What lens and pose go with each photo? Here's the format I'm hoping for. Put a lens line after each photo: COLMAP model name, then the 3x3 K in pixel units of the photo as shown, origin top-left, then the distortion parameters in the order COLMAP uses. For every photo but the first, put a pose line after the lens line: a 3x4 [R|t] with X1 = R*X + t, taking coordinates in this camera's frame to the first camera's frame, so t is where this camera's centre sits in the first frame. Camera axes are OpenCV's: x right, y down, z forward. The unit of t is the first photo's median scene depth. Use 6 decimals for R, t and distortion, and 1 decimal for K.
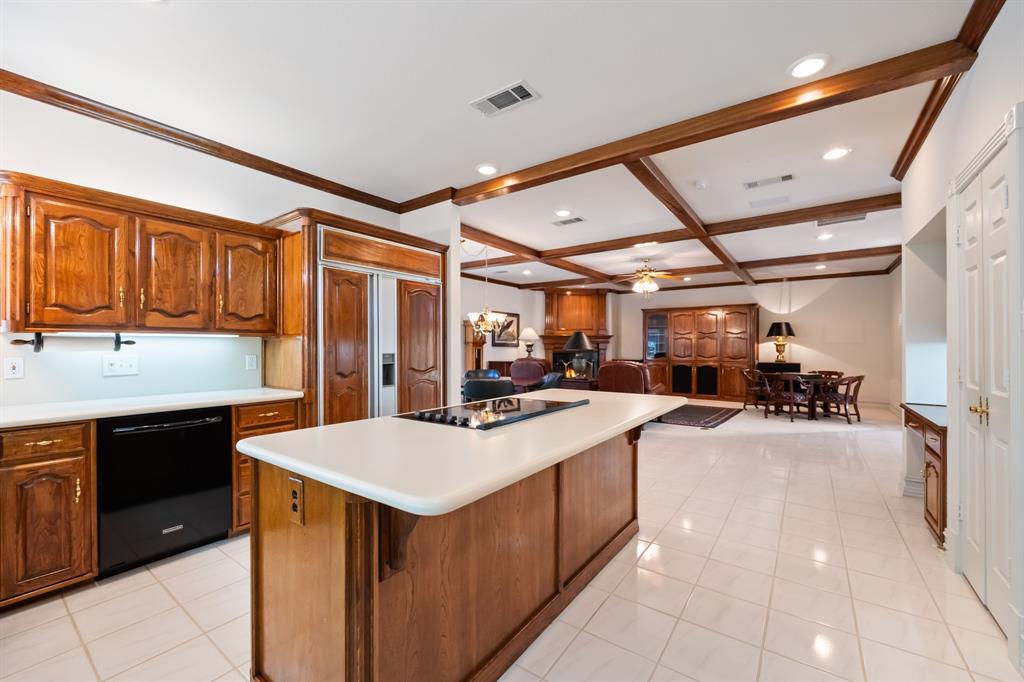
lens RADIAL K [[415.7, 0, 504.9], [0, 415.7, 344.5], [0, 0, 1]] dist [-0.001929, 0.000534]
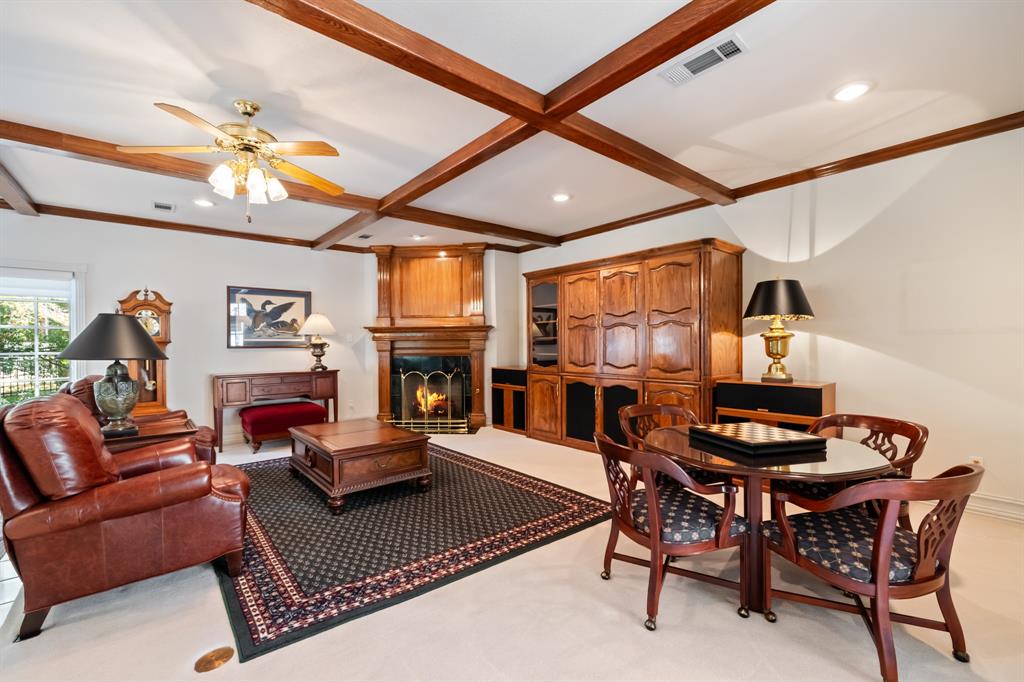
lens RADIAL K [[415.7, 0, 519.6], [0, 415.7, 346.2], [0, 0, 1]] dist [-0.001929, 0.000534]
pose [[0.970745, -0.008554, -0.239962, 0.507688], [0.010408, 0.999925, 0.006464, 0.003277], [0.239889, -0.008772, 0.970761, 0.542611]]
